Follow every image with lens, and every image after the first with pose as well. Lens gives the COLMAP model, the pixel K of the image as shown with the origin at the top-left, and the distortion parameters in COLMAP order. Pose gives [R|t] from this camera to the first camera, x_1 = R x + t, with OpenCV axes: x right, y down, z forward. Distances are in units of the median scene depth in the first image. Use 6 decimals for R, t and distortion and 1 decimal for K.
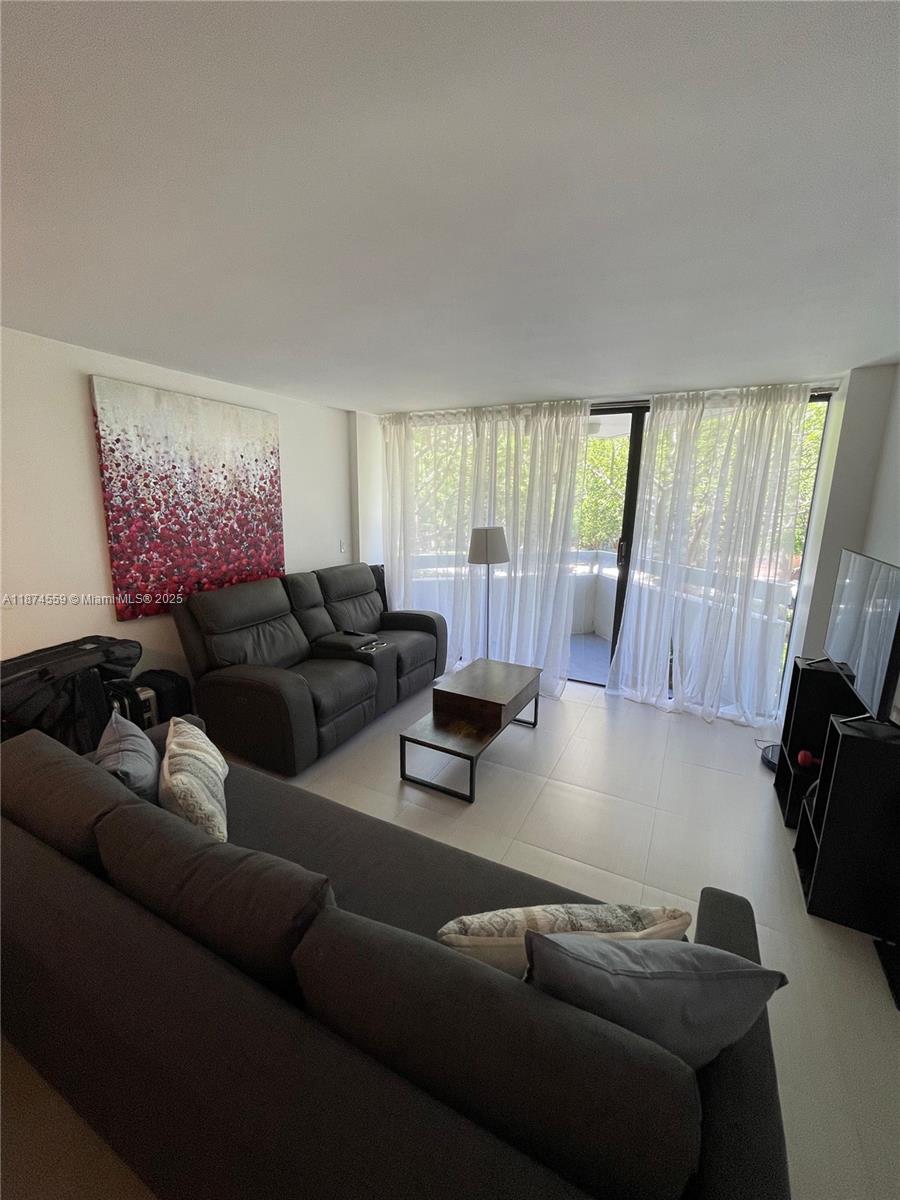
lens RADIAL K [[486.2, 0, 452.3], [0, 486.2, 595.8], [0, 0, 1]] dist [0.003473, -0.000152]
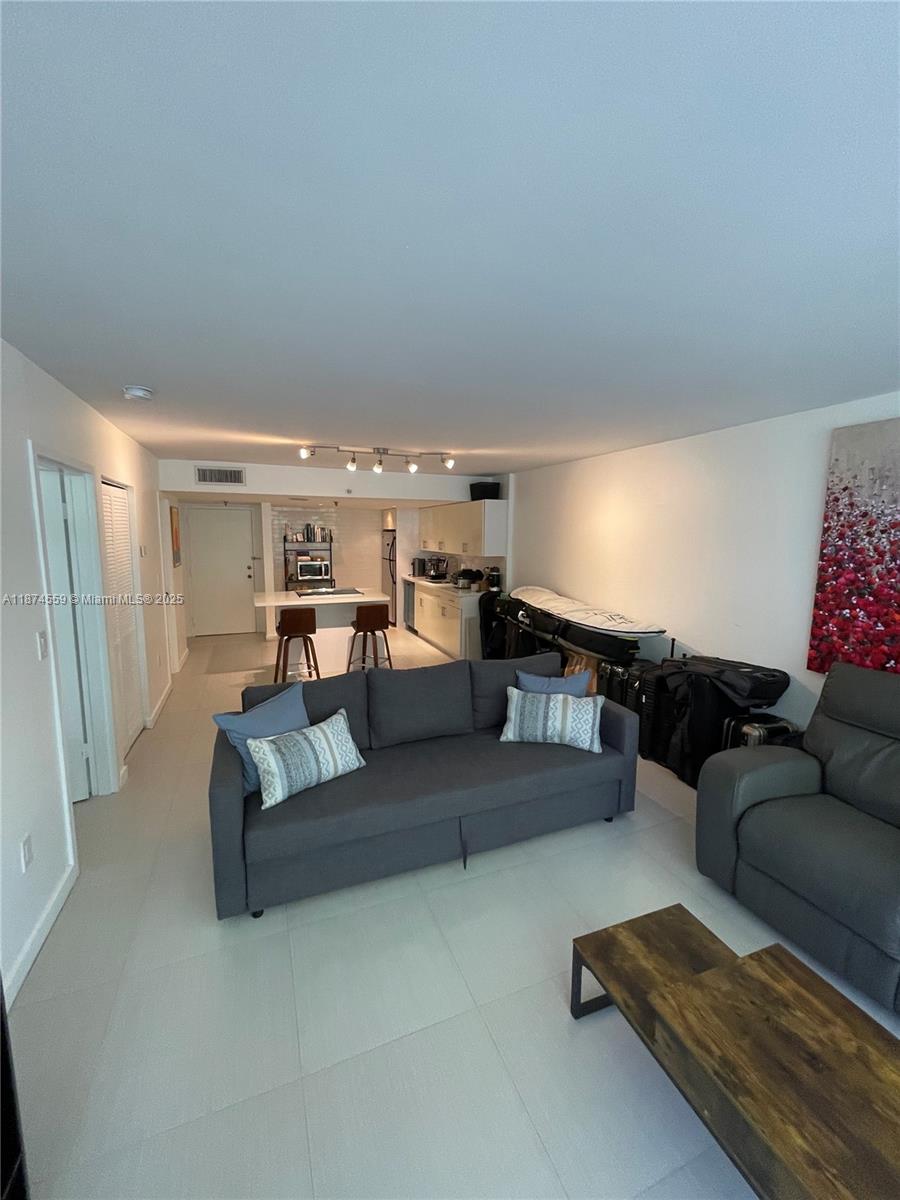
lens RADIAL K [[486.2, 0, 450.6], [0, 486.2, 600.8], [0, 0, 1]] dist [0.003473, -0.000152]
pose [[-0.638858, 0.080034, -0.765151, 0.532321], [-0.174791, 0.953464, 0.245672, -0.197814], [0.749205, 0.290691, -0.595139, 0.999291]]
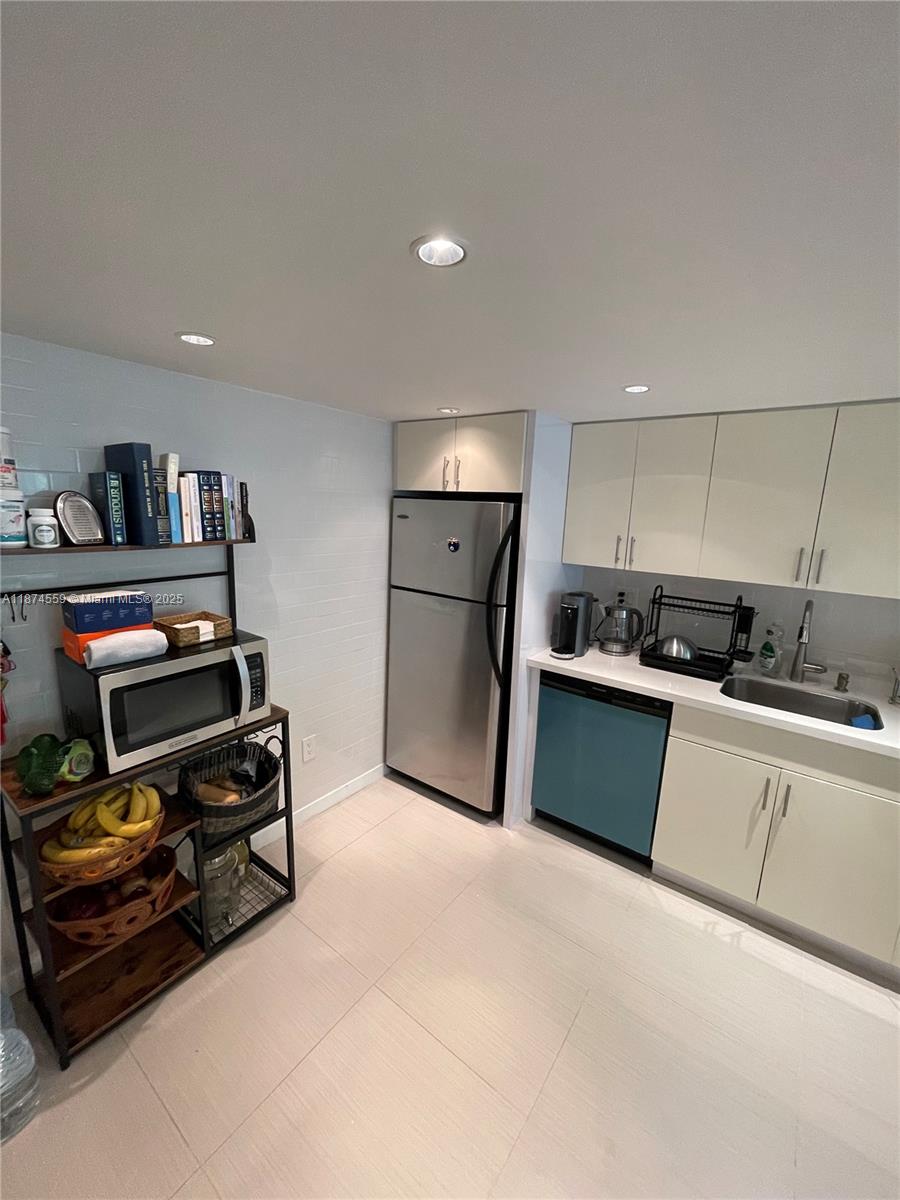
lens RADIAL K [[486.2, 0, 446.4], [0, 486.2, 600.6], [0, 0, 1]] dist [0.003473, -0.000152]
pose [[-0.153333, 0.163297, -0.974589, -1.087046], [-0.233250, 0.952402, 0.196277, 0.328629], [0.960252, 0.257418, -0.107946, -1.722959]]
